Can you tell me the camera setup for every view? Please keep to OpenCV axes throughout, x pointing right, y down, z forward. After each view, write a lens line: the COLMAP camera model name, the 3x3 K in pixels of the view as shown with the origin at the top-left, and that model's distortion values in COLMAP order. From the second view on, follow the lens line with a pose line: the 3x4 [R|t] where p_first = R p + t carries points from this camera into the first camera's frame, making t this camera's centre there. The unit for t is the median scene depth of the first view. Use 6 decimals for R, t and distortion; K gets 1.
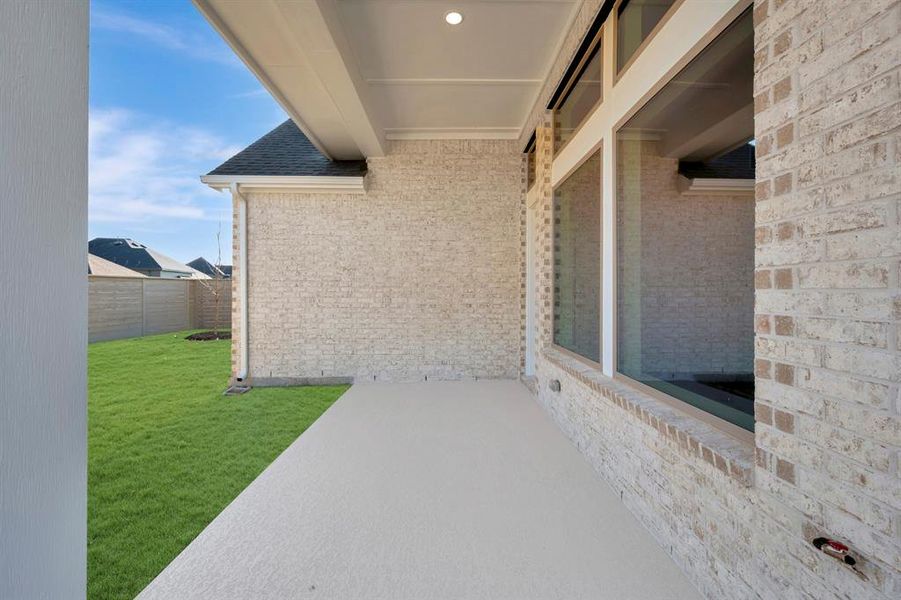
lens RADIAL K [[376.7, 0, 448.8], [0, 376.7, 293.5], [0, 0, 1]] dist [0.009107, -0.001947]
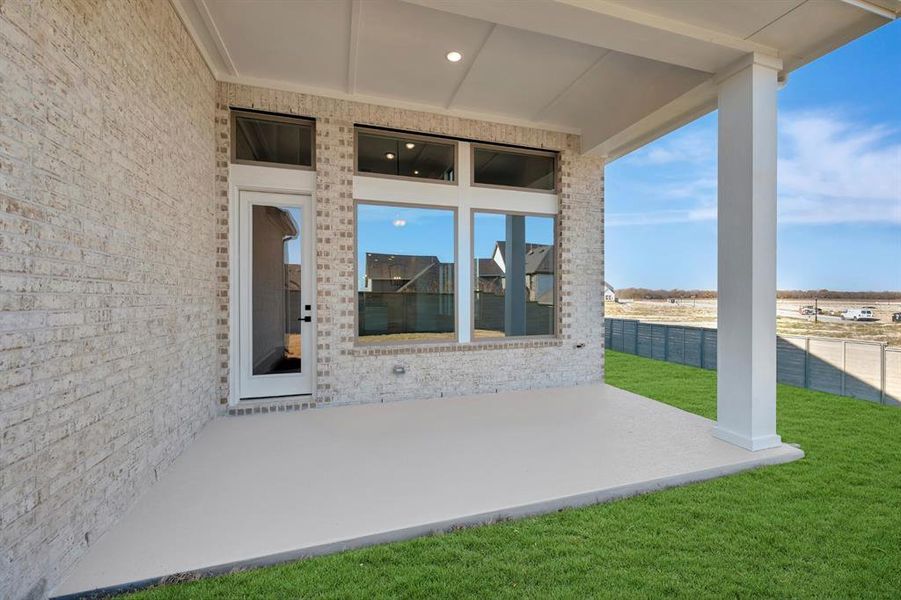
lens RADIAL K [[376.7, 0, 451.5], [0, 376.7, 301.1], [0, 0, 1]] dist [0.009107, -0.001947]
pose [[-0.293839, -0.012890, 0.955768, -0.630690], [-0.000888, 0.999912, 0.013212, -0.001330], [-0.955854, 0.003034, -0.293825, 0.779956]]
